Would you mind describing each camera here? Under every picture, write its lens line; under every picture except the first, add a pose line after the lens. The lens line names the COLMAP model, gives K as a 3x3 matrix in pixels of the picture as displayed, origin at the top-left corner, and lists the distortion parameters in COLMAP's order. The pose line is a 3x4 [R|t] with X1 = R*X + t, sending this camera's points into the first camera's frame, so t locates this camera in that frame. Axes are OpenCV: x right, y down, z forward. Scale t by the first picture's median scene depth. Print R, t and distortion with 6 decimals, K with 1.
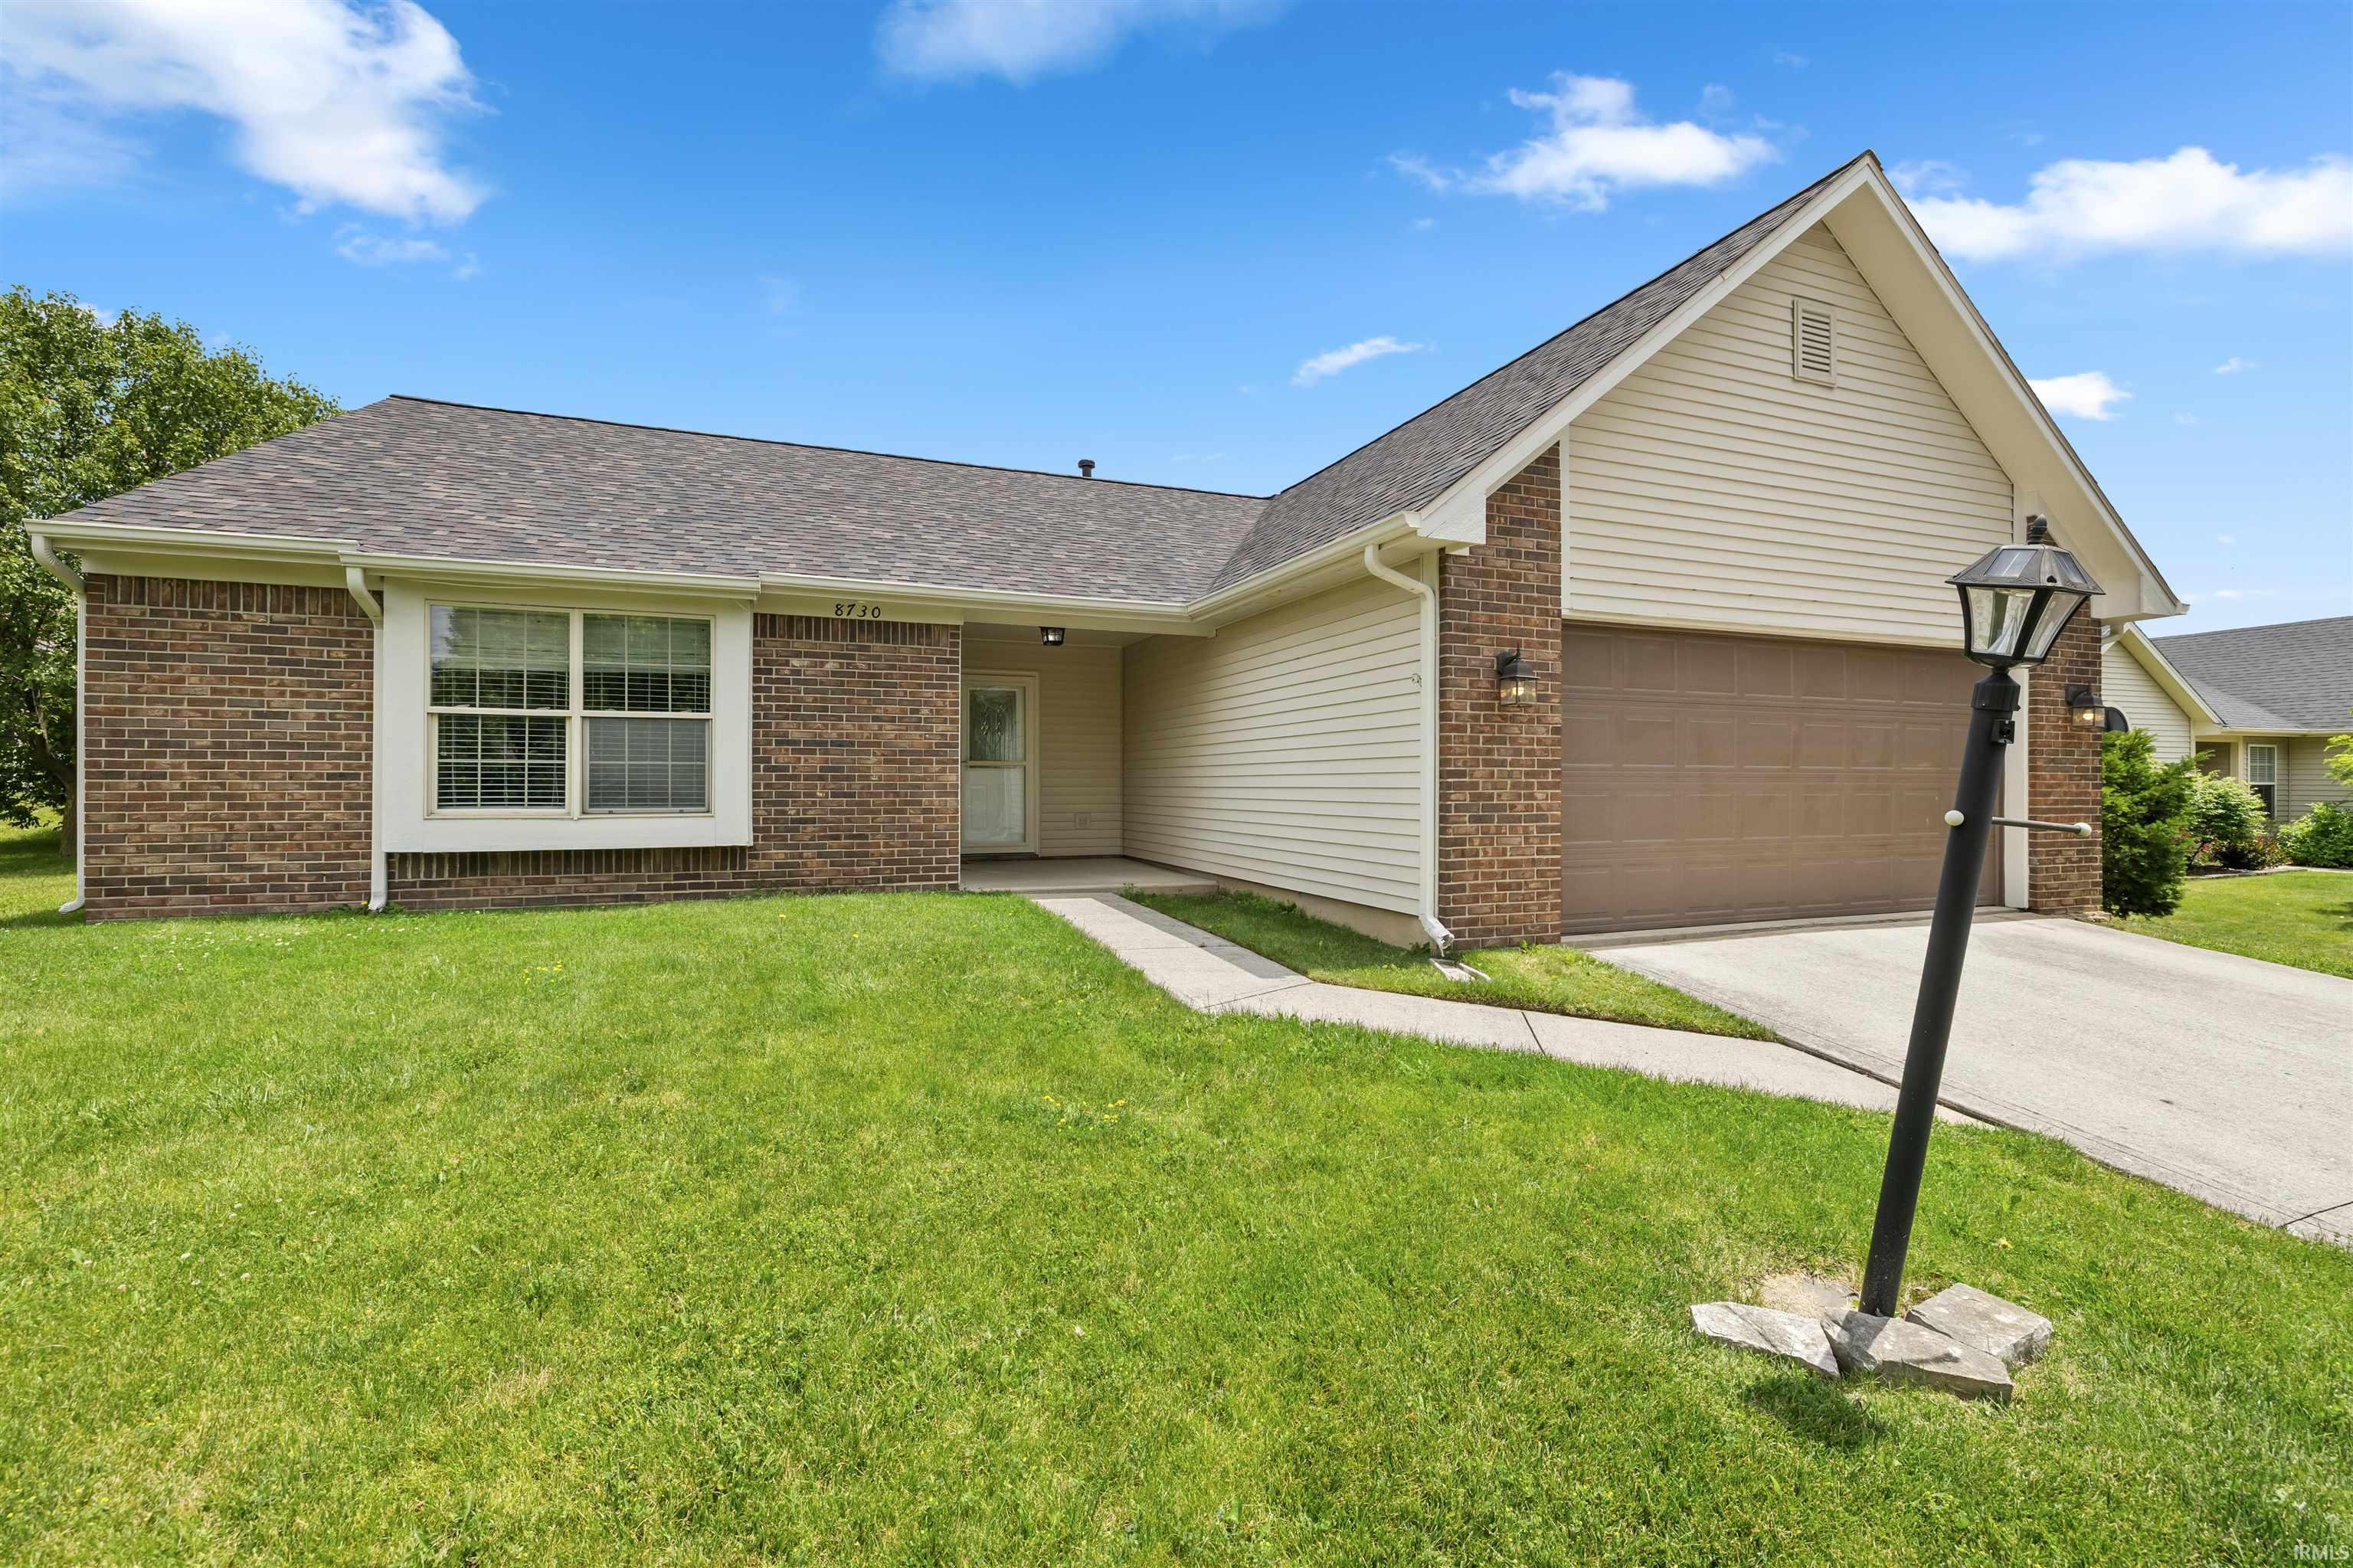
lens RADIAL K [[1015.0, 0, 1269.3], [0, 1015.0, 784.7], [0, 0, 1]] dist [0.000429, -0.000247]
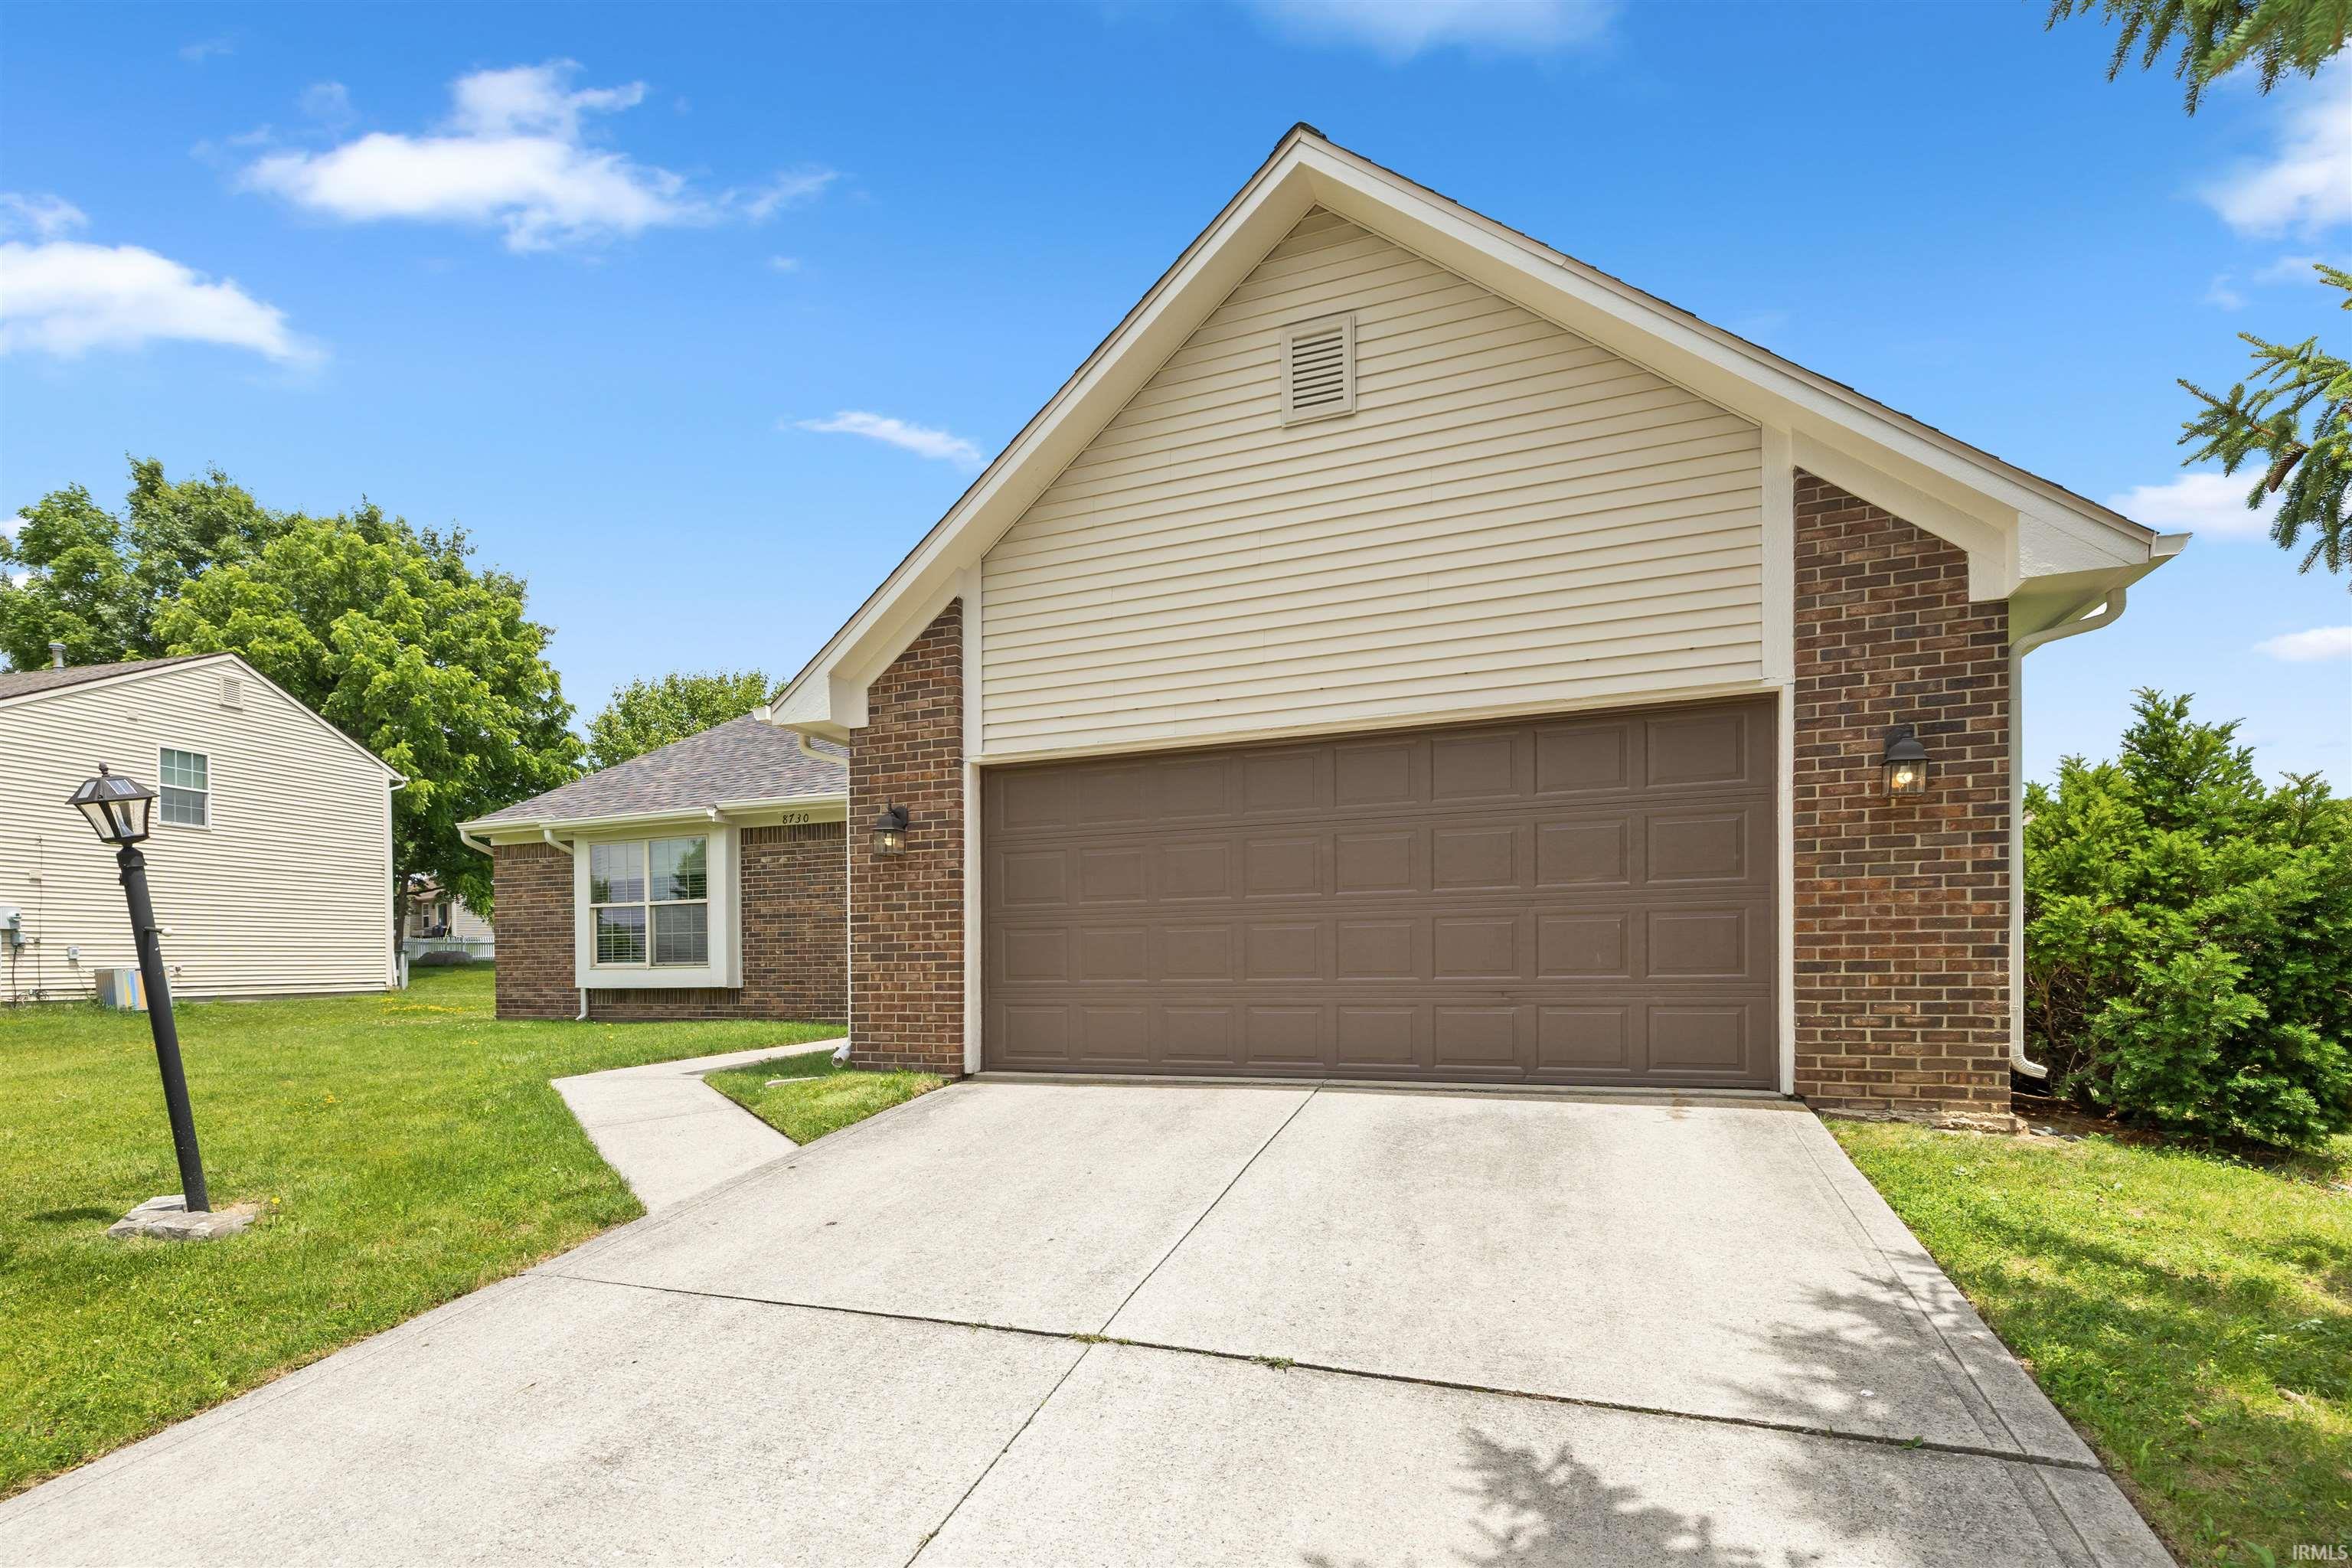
lens RADIAL K [[1161.4, 0, 1226.2], [0, 1161.4, 986.8], [0, 0, 1]] dist [0.005284, 0.000432]
pose [[0.719708, -0.000753, -0.694276, 1.335938], [0.014326, 0.999803, 0.013767, 0.052379], [0.694129, -0.019854, 0.719577, 0.320490]]
